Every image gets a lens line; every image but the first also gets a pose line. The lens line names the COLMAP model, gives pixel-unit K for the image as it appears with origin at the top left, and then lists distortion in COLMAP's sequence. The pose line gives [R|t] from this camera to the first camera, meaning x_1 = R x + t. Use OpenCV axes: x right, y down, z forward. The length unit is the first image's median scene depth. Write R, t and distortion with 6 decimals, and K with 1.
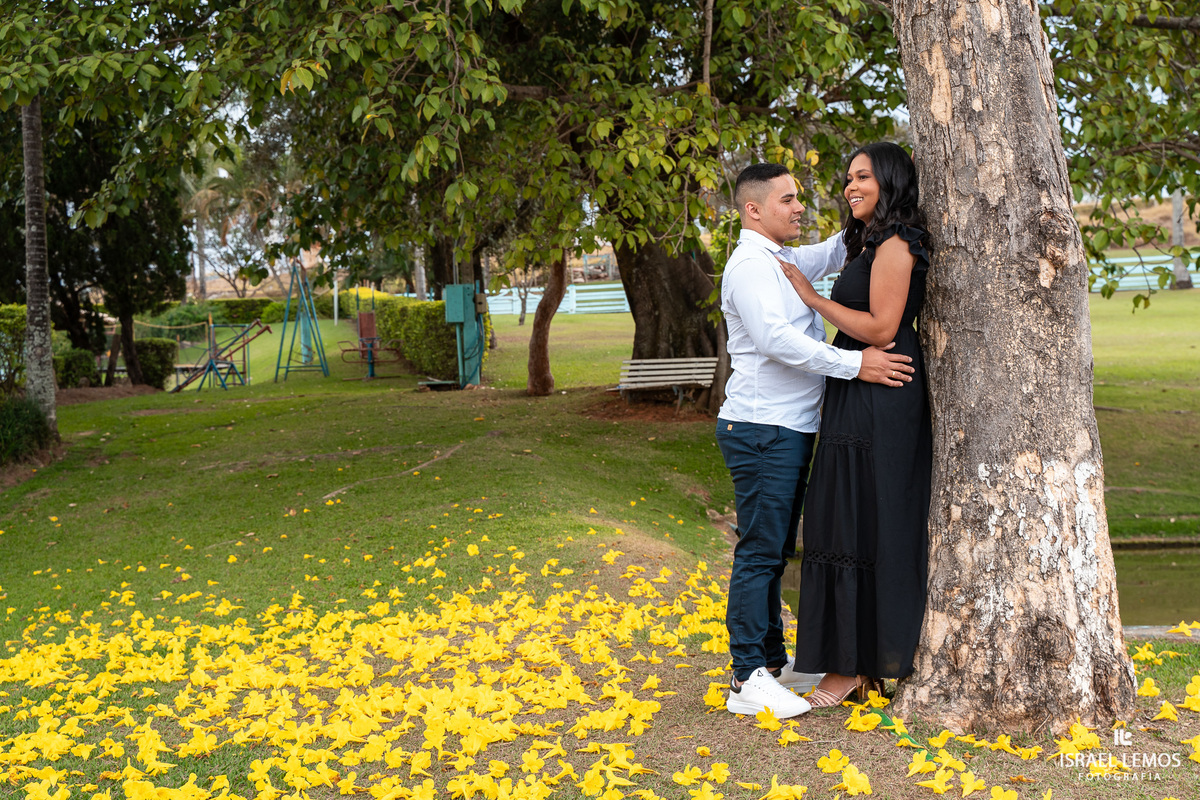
lens RADIAL K [[1572.8, 0, 627.8], [0, 1572.8, 372.1], [0, 0, 1]] dist [0.040795, 0.000000]
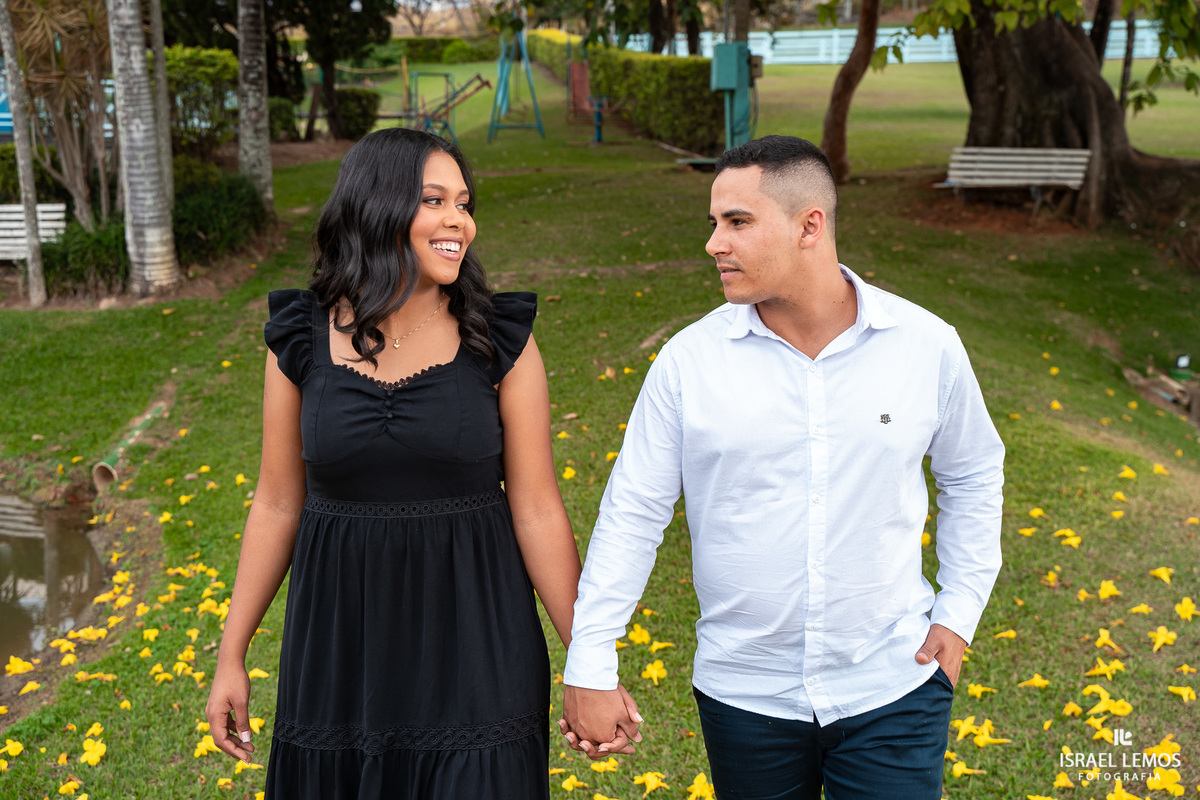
lens RADIAL K [[1595.0, 0, 599.7], [0, 1595.0, 399.0], [0, 0, 1]] dist [0.032767, 0.000000]
pose [[0.991607, 0.053806, -0.117557, -0.084001], [-0.032743, 0.984155, 0.174260, -0.018498], [0.125071, -0.168949, 0.977657, 0.174350]]
